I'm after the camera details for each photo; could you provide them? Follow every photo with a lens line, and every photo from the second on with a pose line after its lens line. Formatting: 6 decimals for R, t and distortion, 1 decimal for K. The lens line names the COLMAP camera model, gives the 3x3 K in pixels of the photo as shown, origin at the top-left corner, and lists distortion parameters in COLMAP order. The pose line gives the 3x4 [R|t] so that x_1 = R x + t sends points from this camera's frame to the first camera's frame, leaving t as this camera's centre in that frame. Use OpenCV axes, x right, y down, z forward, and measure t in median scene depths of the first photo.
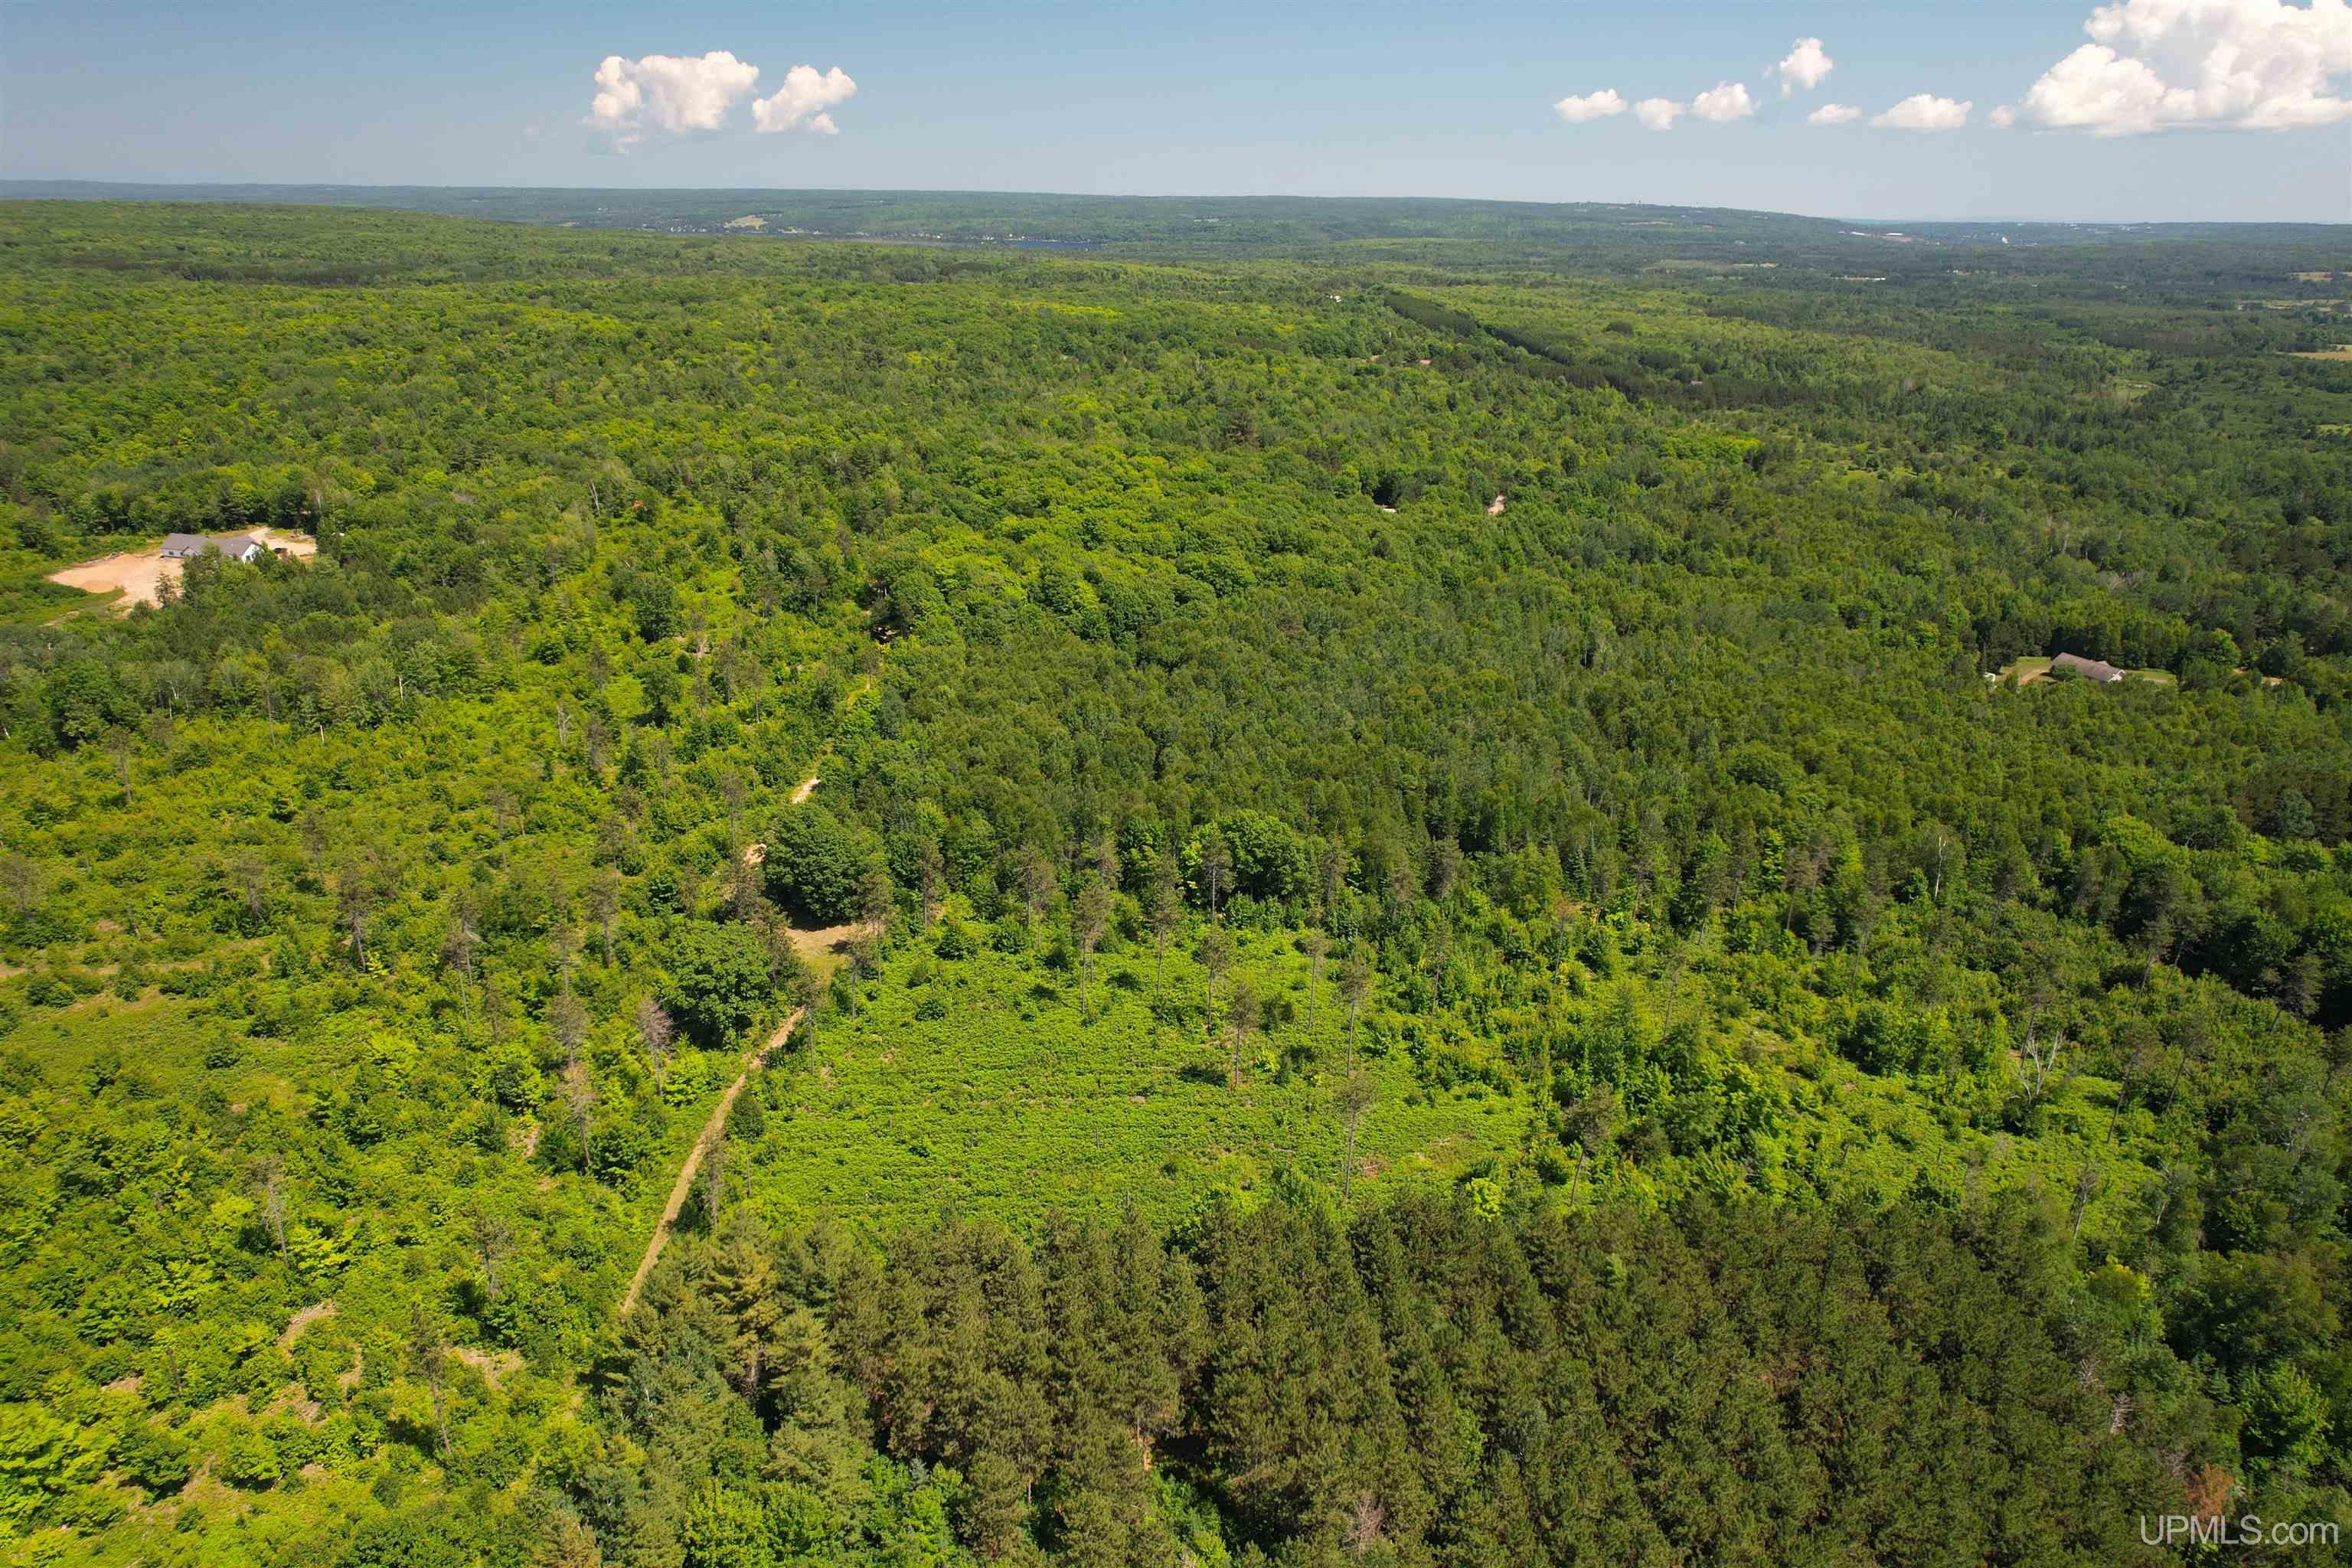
lens RADIAL K [[1504.9, 0, 1180.6], [0, 1504.9, 779.2], [0, 0, 1]] dist [-0.077450, 0.072319]
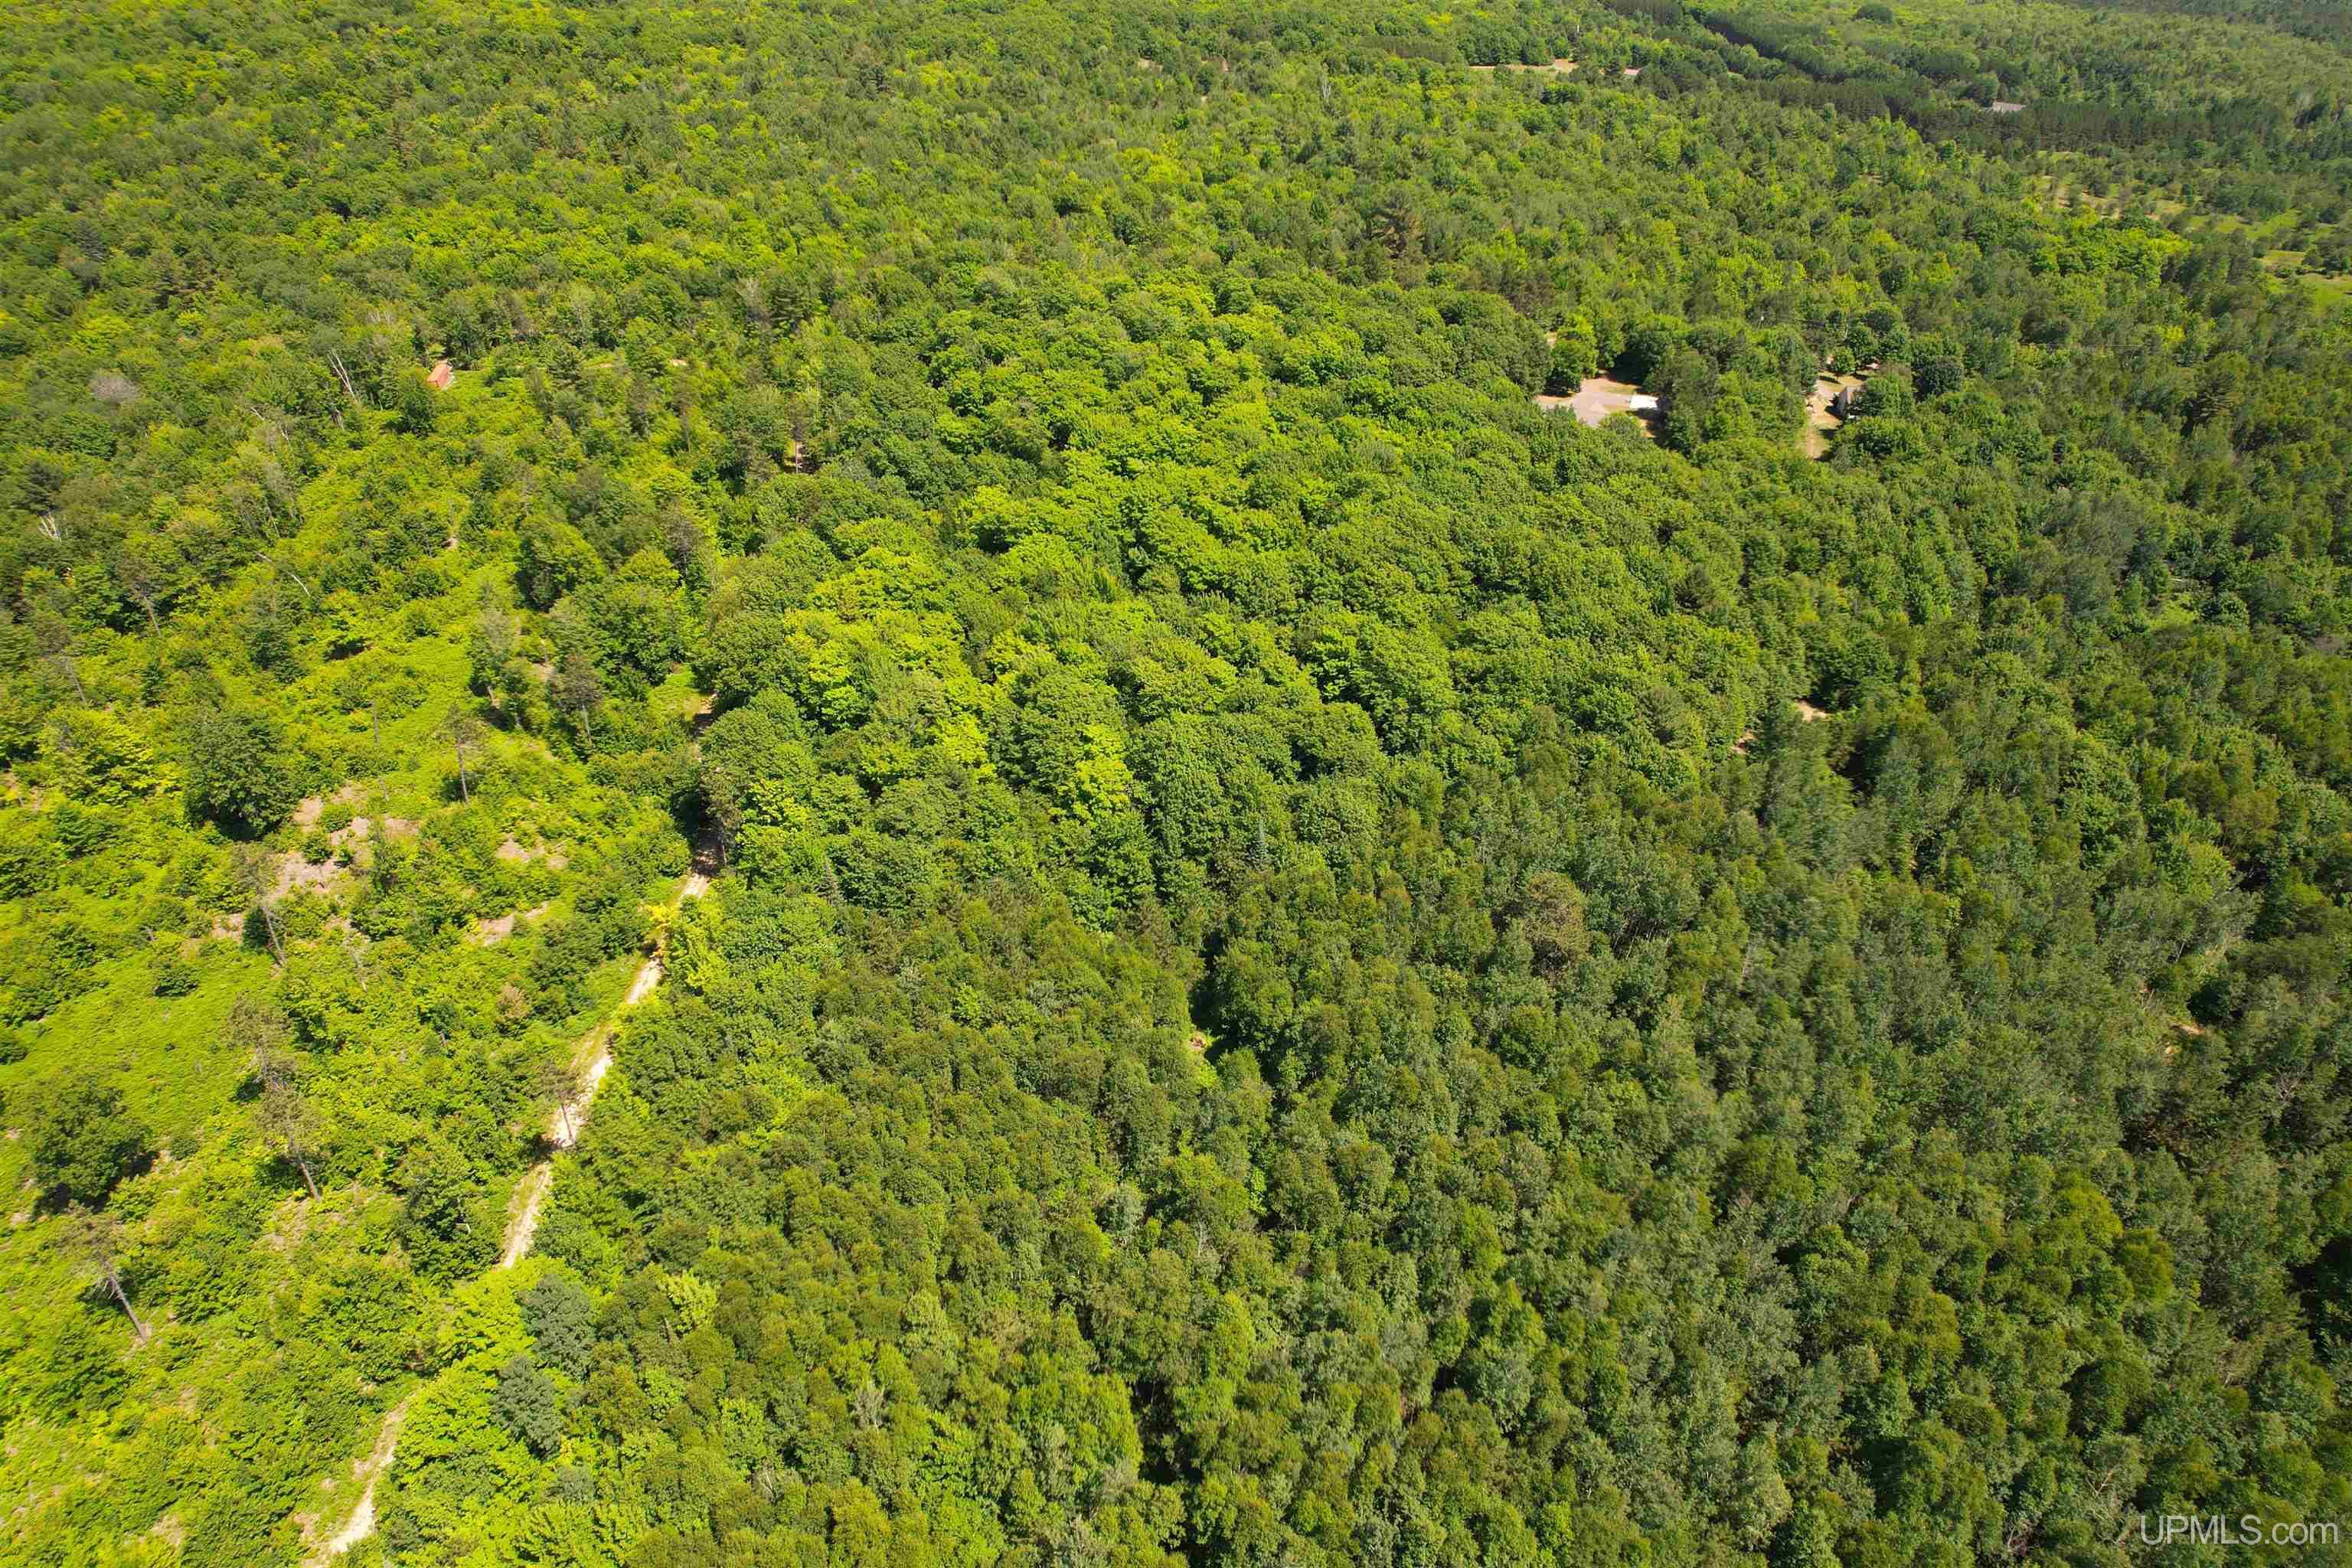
lens RADIAL K [[1504.9, 0, 1180.6], [0, 1504.9, 779.2], [0, 0, 1]] dist [-0.077450, 0.072319]
pose [[0.997729, 0.034856, -0.057639, -0.006484], [-0.022545, 0.979154, 0.201865, -0.120303], [0.063474, -0.200108, 0.977716, 0.299827]]
